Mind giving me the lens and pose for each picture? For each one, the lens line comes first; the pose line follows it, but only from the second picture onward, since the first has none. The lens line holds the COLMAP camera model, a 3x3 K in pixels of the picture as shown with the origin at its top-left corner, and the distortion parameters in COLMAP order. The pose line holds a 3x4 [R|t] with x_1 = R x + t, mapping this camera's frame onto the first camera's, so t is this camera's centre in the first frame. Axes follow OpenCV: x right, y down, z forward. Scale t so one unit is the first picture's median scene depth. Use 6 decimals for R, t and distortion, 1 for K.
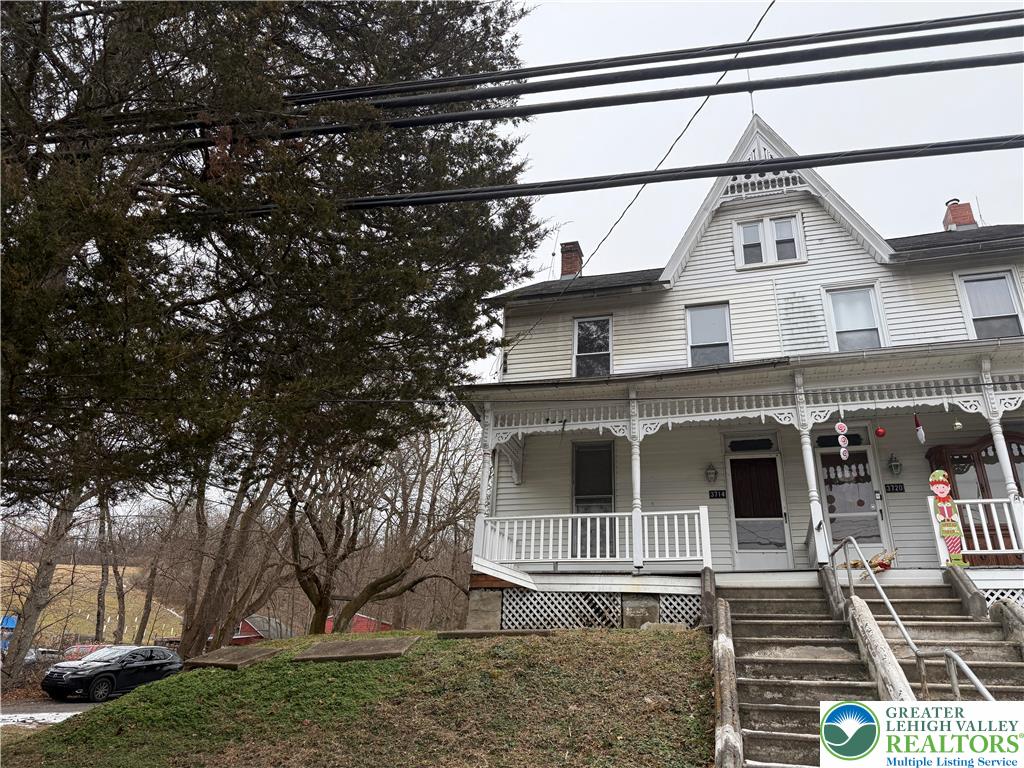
lens RADIAL K [[726.9, 0, 509.9], [0, 726.9, 374.7], [0, 0, 1]] dist [0.027794, -0.031542]
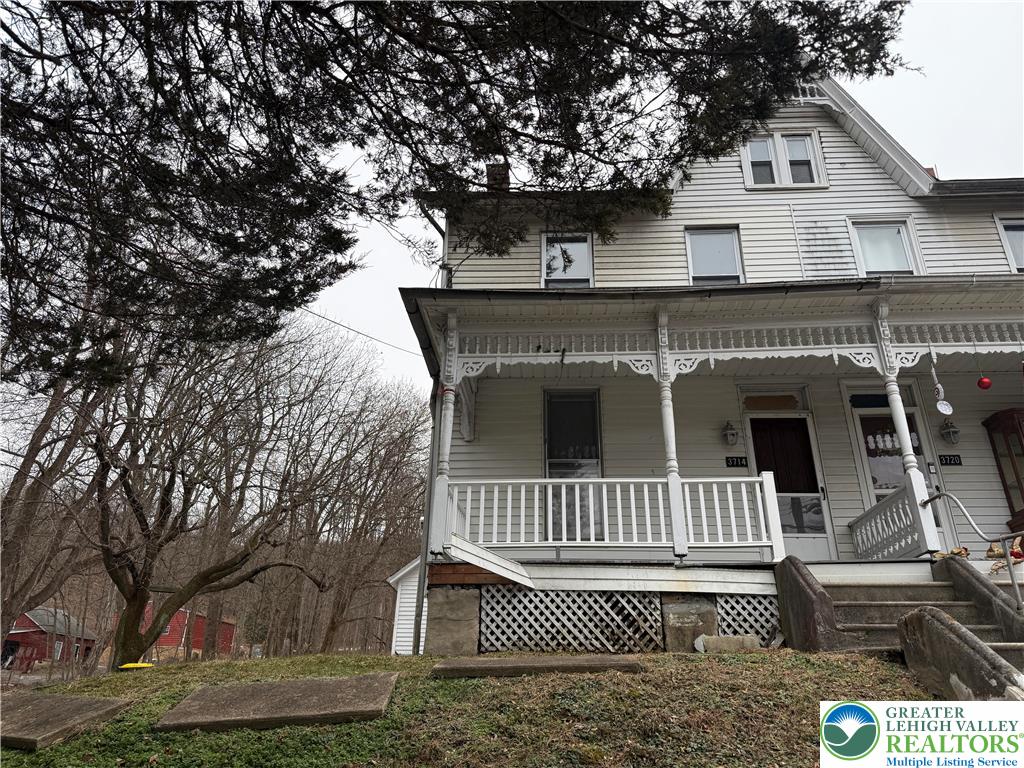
lens RADIAL K [[726.9, 0, 511.5], [0, 726.9, 377.3], [0, 0, 1]] dist [0.027794, -0.031542]
pose [[0.971400, 0.063246, 0.228872, -0.141137], [-0.068169, 0.997580, 0.013660, 0.088257], [-0.227454, -0.028871, 0.973361, 0.333805]]
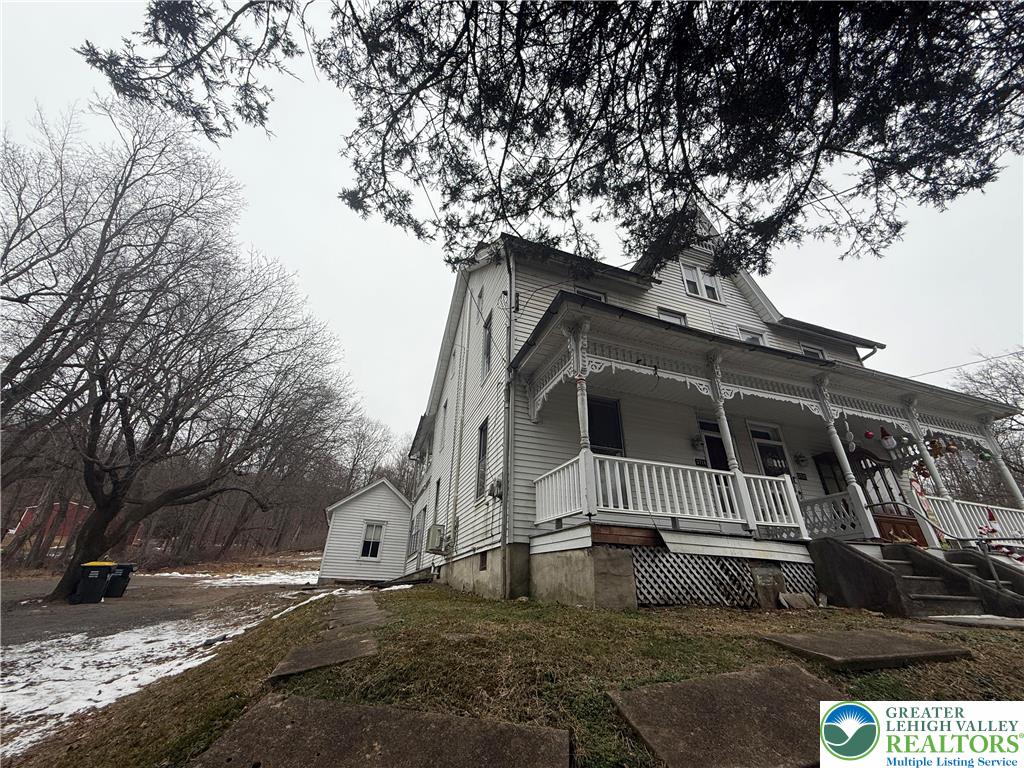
lens RADIAL K [[407.2, 0, 502.5], [0, 407.2, 394.7], [0, 0, 1]] dist [-0.003600, 0.000772]
pose [[0.813015, 0.226924, 0.536201, -0.381308], [-0.236756, 0.970197, -0.051614, 0.182348], [-0.531933, -0.084986, 0.842511, 0.685088]]
